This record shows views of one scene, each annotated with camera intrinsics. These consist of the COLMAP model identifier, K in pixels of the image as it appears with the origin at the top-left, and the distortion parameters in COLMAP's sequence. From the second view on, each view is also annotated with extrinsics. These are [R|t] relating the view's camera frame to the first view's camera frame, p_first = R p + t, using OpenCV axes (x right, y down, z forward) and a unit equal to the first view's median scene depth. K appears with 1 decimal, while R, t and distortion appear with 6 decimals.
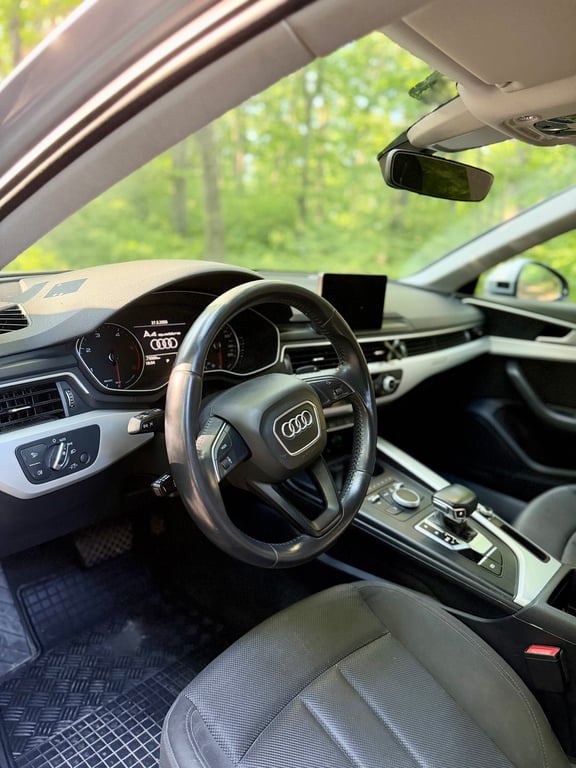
lens RADIAL K [[574.1, 0, 288.0], [0, 574.1, 384.0], [0, 0, 1]] dist [0.145883, -0.000315]
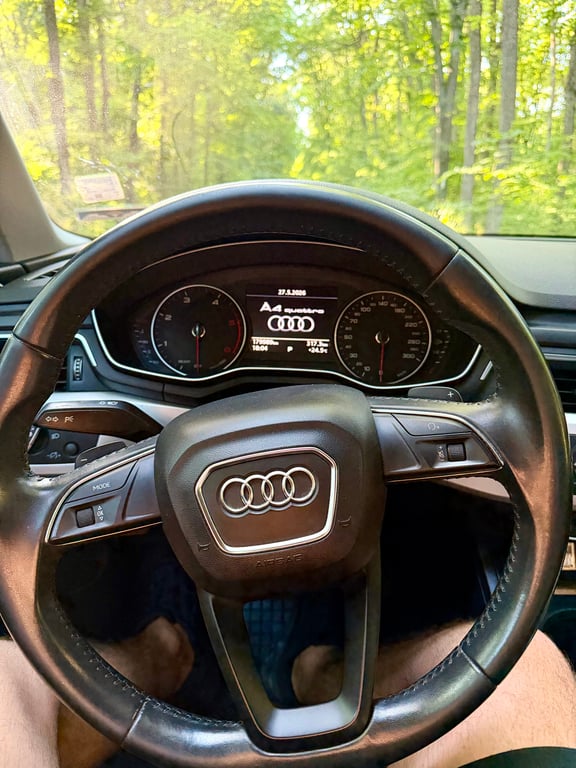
lens RADIAL K [[574.1, 0, 288.0], [0, 574.1, 384.0], [0, 0, 1]] dist [0.145883, -0.000315]
pose [[0.633969, 0.168230, -0.754839, 0.310238], [-0.170572, 0.982433, 0.075695, -0.051225], [0.754313, 0.080766, 0.651528, 0.566513]]
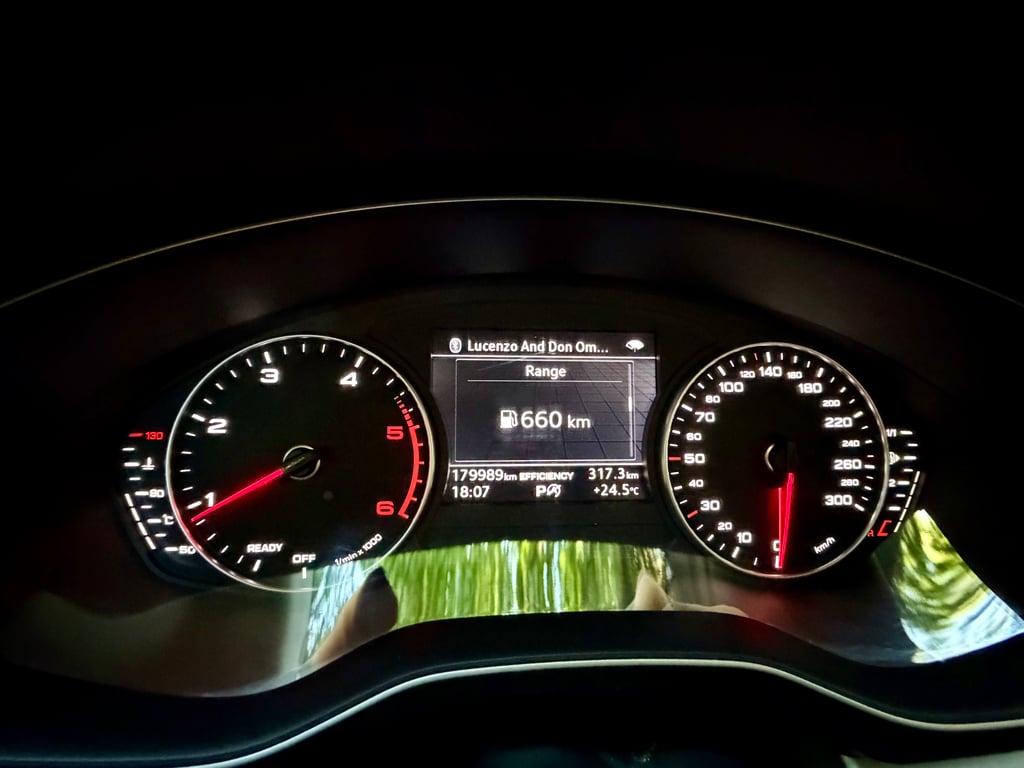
lens RADIAL K [[413.5, 0, 512.0], [0, 413.5, 384.0], [0, 0, 1]] dist [0.000303, 0.000048]
pose [[0.715508, 0.172428, -0.676991, -0.098032], [-0.147712, 0.984493, 0.094632, -0.105874], [0.682810, 0.032290, 0.729882, 0.853607]]
